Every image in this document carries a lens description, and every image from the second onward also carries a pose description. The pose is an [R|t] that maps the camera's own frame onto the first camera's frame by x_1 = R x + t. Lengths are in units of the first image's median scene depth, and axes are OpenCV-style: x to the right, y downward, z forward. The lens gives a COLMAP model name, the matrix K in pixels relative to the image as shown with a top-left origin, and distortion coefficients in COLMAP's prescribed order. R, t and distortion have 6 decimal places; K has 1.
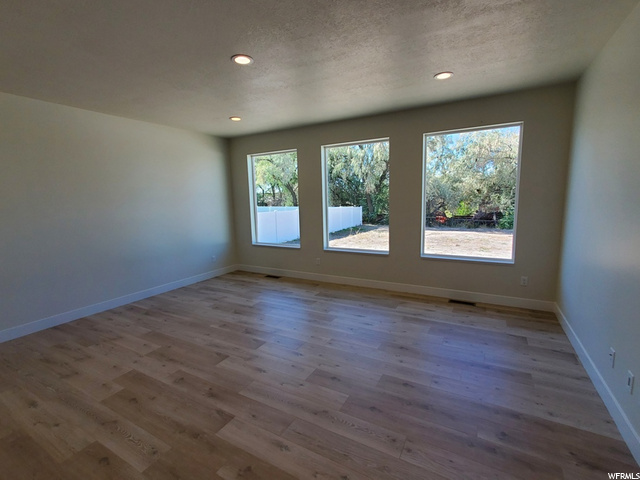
lens RADIAL K [[297.6, 0, 319.4], [0, 297.6, 240.7], [0, 0, 1]] dist [0.006358, 0.000307]
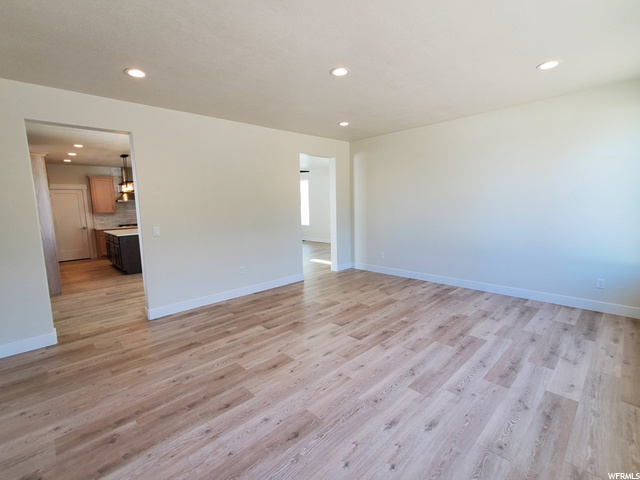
lens RADIAL K [[297.6, 0, 319.4], [0, 297.6, 240.7], [0, 0, 1]] dist [0.006358, 0.000307]
pose [[-0.286545, 0.152143, -0.945909, 0.674634], [-0.102899, 0.976712, 0.188269, -0.141929], [0.952525, 0.151281, -0.264216, 0.973025]]
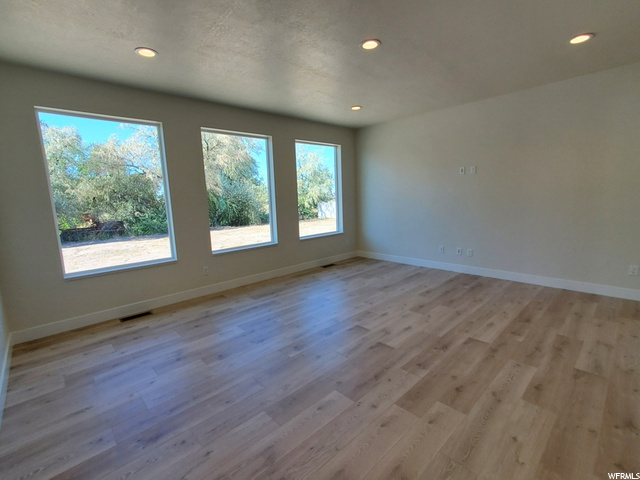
lens RADIAL K [[297.6, 0, 319.4], [0, 297.6, 240.7], [0, 0, 1]] dist [0.006358, 0.000307]
pose [[0.295439, -0.127901, 0.946762, -1.015635], [0.163954, 0.983083, 0.081645, -0.037867], [-0.941188, 0.131104, 0.311411, 0.690690]]
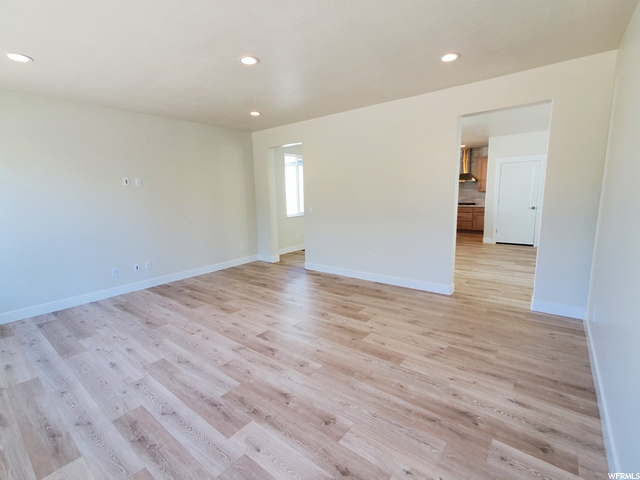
lens RADIAL K [[297.6, 0, 319.4], [0, 297.6, 240.7], [0, 0, 1]] dist [0.006358, 0.000307]
pose [[-0.986071, 0.027937, 0.163965, -0.497864], [0.076020, 0.952503, 0.294889, -0.208459], [-0.147938, 0.303246, -0.941359, 1.612642]]
